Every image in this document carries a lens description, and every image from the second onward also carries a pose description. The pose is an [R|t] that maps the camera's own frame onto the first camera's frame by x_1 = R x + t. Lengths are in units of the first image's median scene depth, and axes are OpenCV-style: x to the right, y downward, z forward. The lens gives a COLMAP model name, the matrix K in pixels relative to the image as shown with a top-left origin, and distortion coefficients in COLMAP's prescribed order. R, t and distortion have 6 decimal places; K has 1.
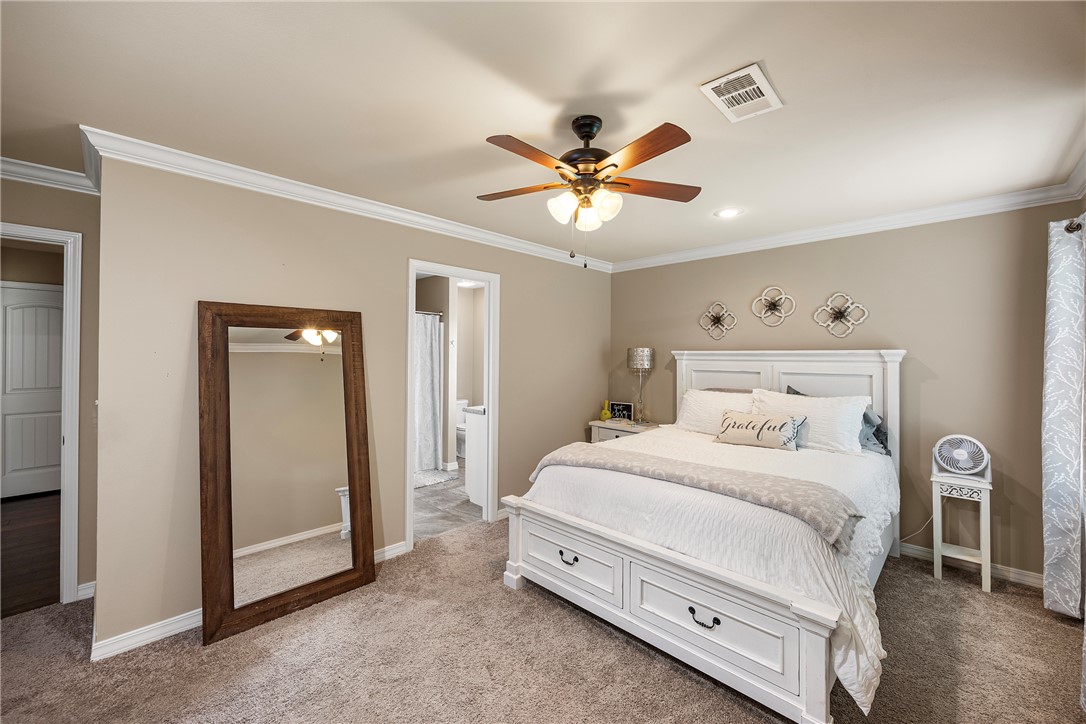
lens RADIAL K [[424.7, 0, 535.5], [0, 424.7, 357.2], [0, 0, 1]] dist [-0.001881, -0.000101]
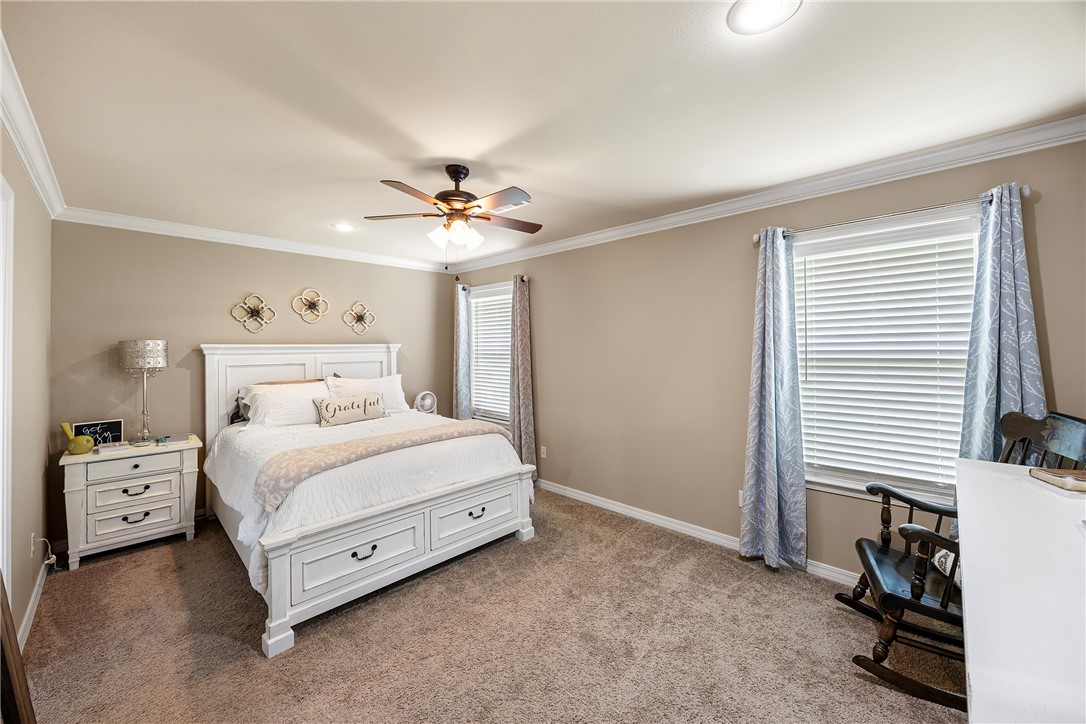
lens RADIAL K [[424.7, 0, 535.5], [0, 424.7, 357.2], [0, 0, 1]] dist [-0.001881, -0.000101]
pose [[0.004257, -0.028126, 0.999595, -0.651077], [0.013825, 0.999510, 0.028065, -0.004972], [-0.999895, 0.013700, 0.004643, 0.426355]]
